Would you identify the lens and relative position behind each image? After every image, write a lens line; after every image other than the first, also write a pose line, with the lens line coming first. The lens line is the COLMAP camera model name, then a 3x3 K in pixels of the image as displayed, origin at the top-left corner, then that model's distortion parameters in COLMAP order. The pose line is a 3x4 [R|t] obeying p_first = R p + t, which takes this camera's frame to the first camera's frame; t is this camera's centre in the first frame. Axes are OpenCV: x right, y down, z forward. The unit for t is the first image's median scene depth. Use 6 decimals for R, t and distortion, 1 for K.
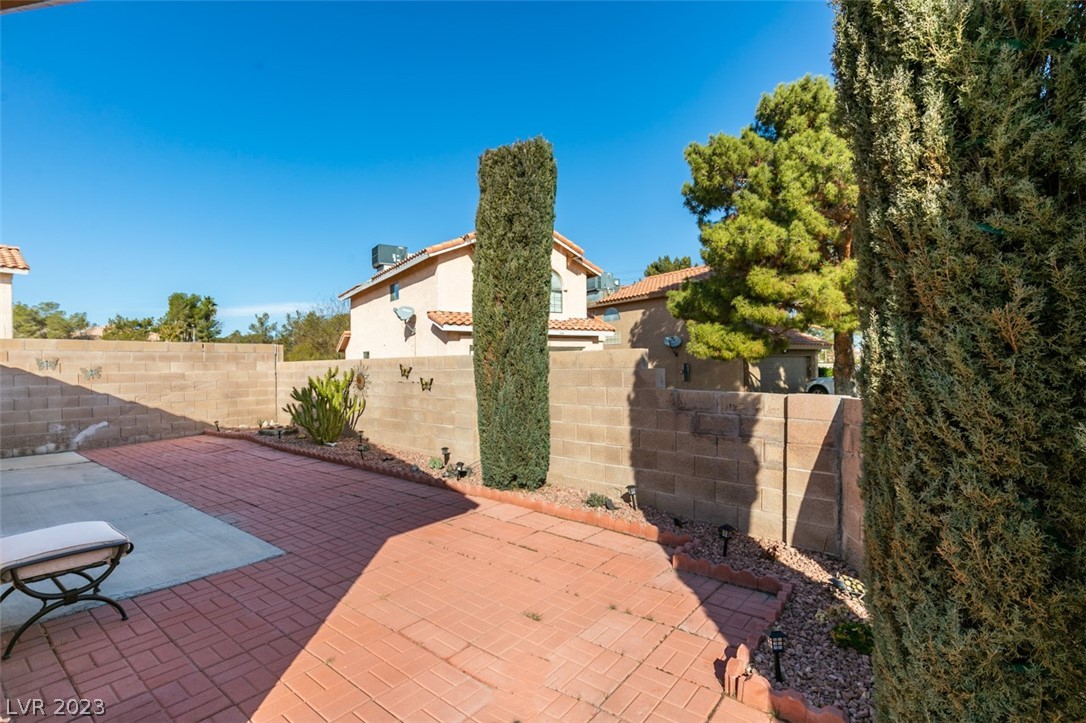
lens RADIAL K [[510.4, 0, 543.0], [0, 510.4, 361.5], [0, 0, 1]] dist [0.000772, 0.000000]
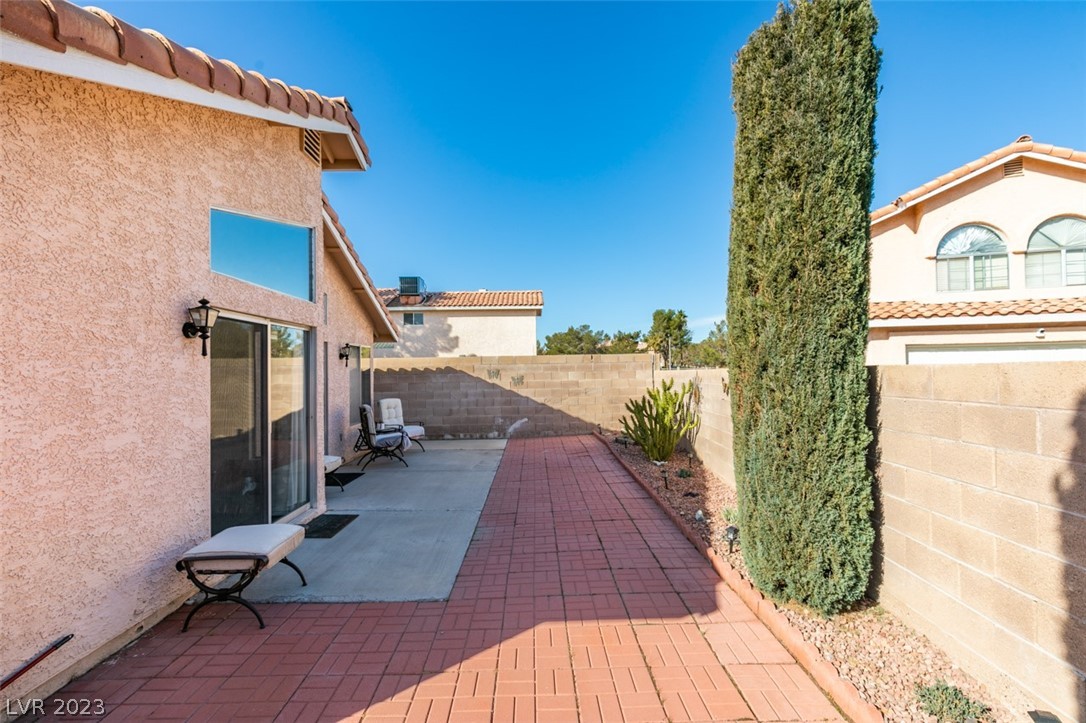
lens RADIAL K [[484.7, 0, 538.5], [0, 484.7, 363.8], [0, 0, 1]] dist [0.003989, 0.000339]
pose [[0.636577, -0.012082, -0.771118, 0.122955], [0.013887, 0.999895, -0.004203, -0.016076], [0.771088, -0.008034, 0.636678, 0.266440]]
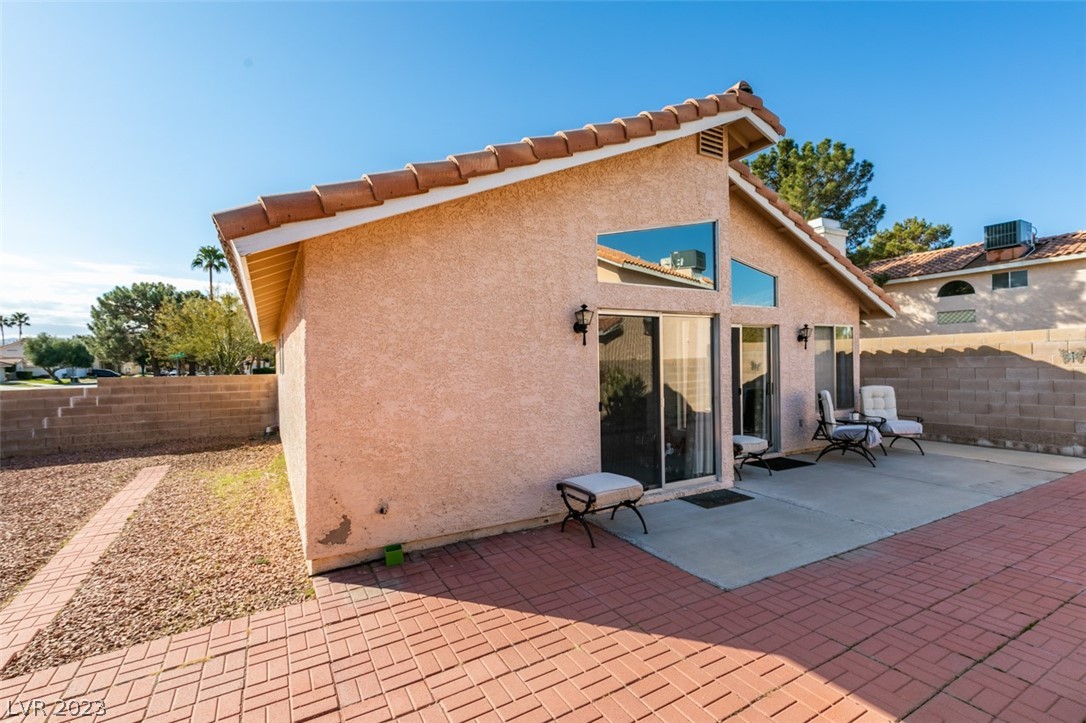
lens RADIAL K [[484.7, 0, 538.5], [0, 484.7, 363.8], [0, 0, 1]] dist [0.003989, 0.000339]
pose [[-0.376623, 0.017250, -0.926206, 0.175070], [0.025643, 0.999638, 0.008190, -0.012743], [0.926012, -0.020667, -0.376928, 0.467520]]
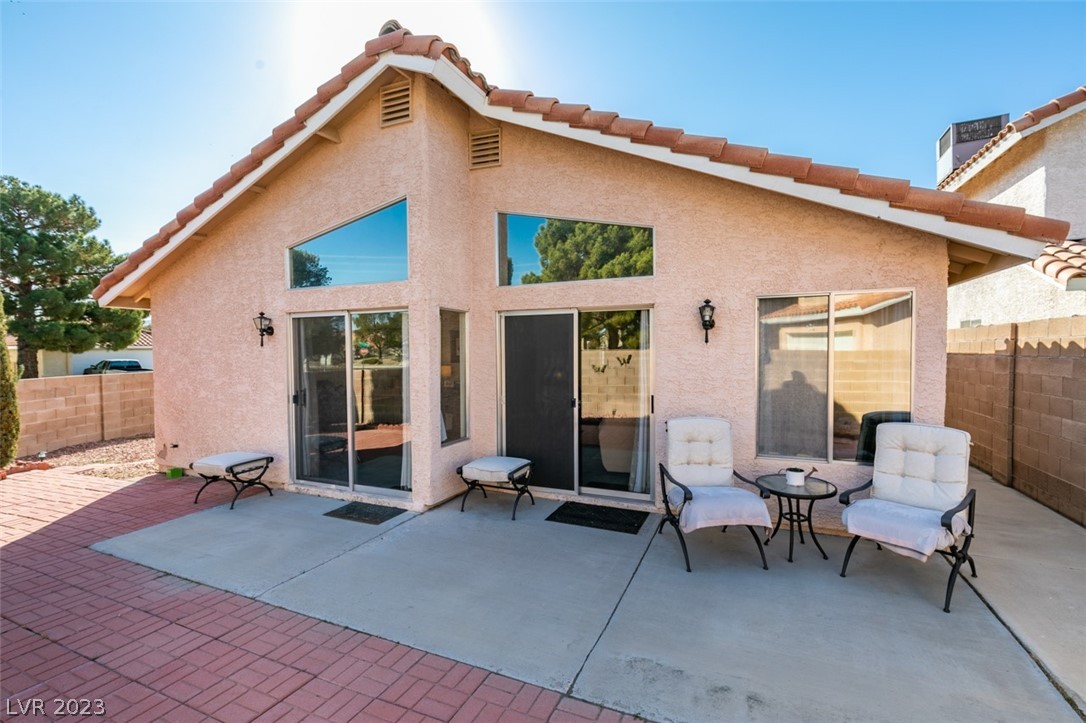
lens RADIAL K [[473.9, 0, 543.0], [0, 473.9, 363.7], [0, 0, 1]] dist [0.000955, 0.000079]
pose [[-0.962285, 0.025679, -0.270828, -0.548561], [0.018817, 0.999434, 0.027903, -0.015260], [0.271391, 0.021754, -0.962223, 1.035585]]
